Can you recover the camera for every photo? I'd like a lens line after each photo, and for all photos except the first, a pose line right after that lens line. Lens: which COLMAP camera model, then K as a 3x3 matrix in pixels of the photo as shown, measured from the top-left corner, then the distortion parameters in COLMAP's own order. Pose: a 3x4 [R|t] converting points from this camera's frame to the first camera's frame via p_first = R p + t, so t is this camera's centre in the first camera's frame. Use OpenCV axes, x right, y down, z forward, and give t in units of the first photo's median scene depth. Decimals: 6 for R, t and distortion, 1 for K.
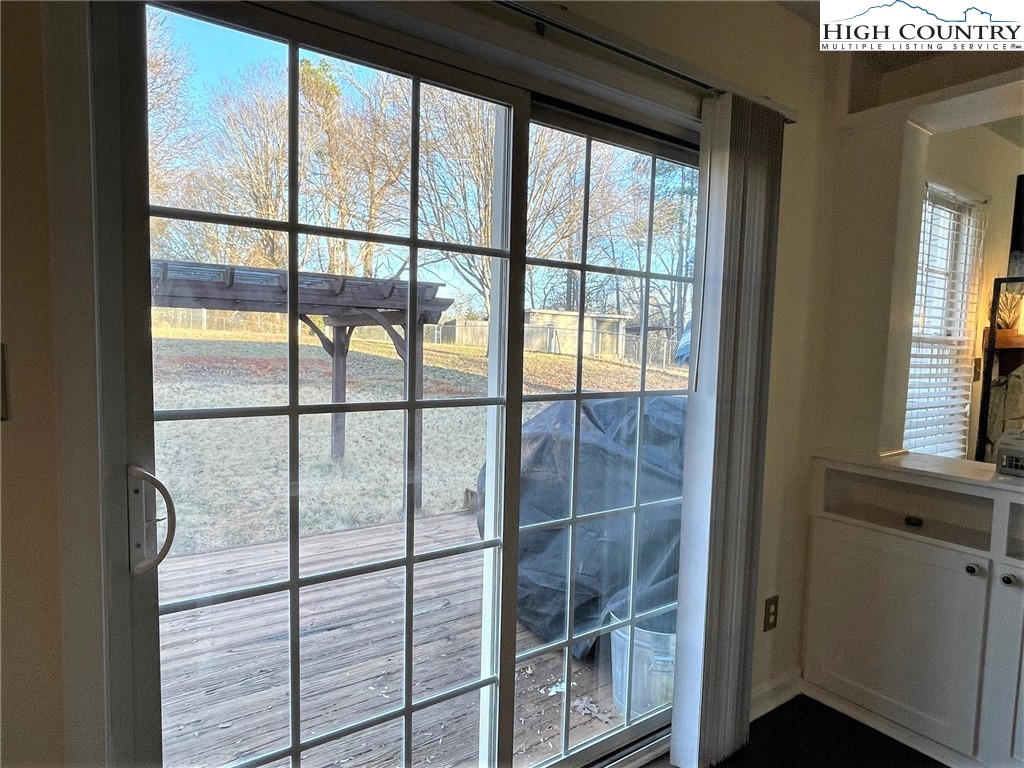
lens RADIAL K [[611.1, 0, 509.0], [0, 611.1, 388.8], [0, 0, 1]] dist [-0.001010, -0.000486]
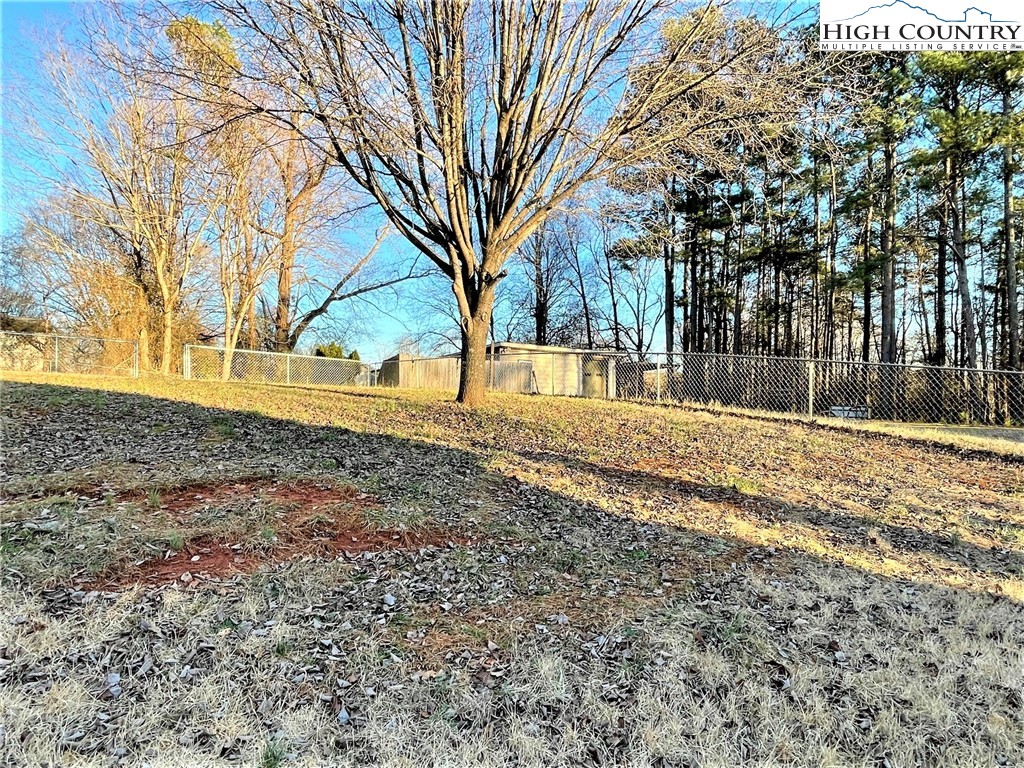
lens RADIAL K [[611.1, 0, 509.0], [0, 611.1, 388.8], [0, 0, 1]] dist [-0.001010, -0.000486]
pose [[0.996278, -0.023543, 0.082921, -0.038609], [0.030480, 0.996049, -0.083416, -0.022458], [-0.080630, 0.085633, 0.993059, 0.559244]]
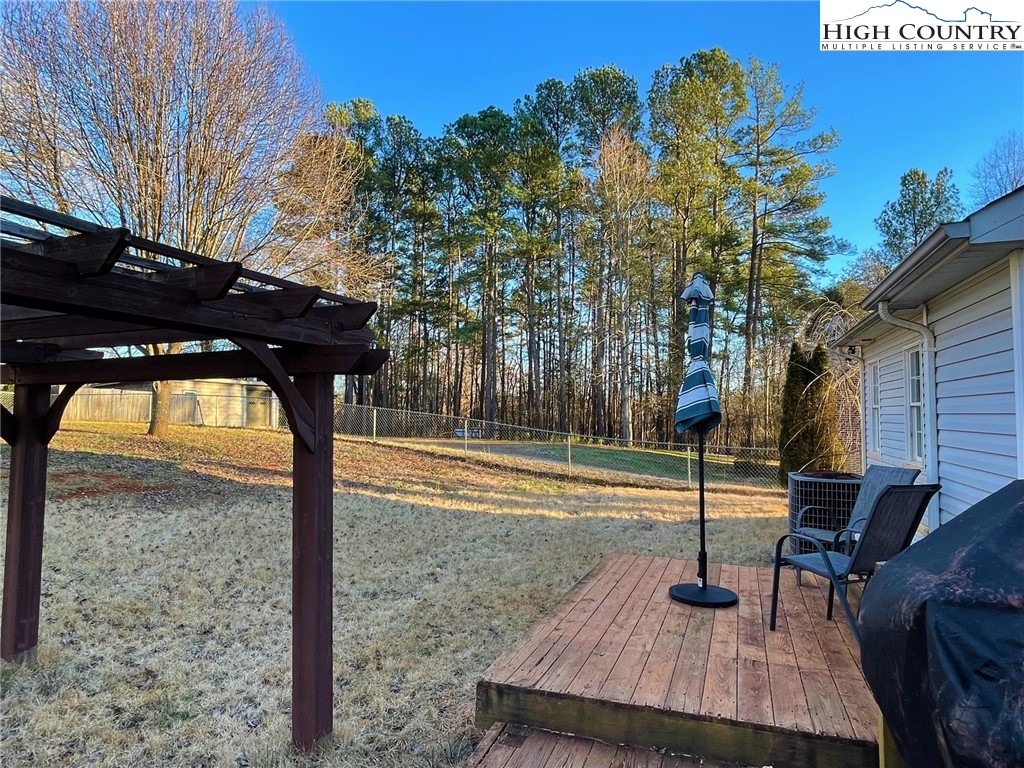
lens RADIAL K [[611.1, 0, 509.0], [0, 611.1, 388.8], [0, 0, 1]] dist [-0.001010, -0.000486]
pose [[0.826039, -0.000298, 0.563613, -0.098404], [0.063940, 0.993593, -0.093186, -0.010623], [-0.559974, 0.113013, 0.820766, 0.149714]]
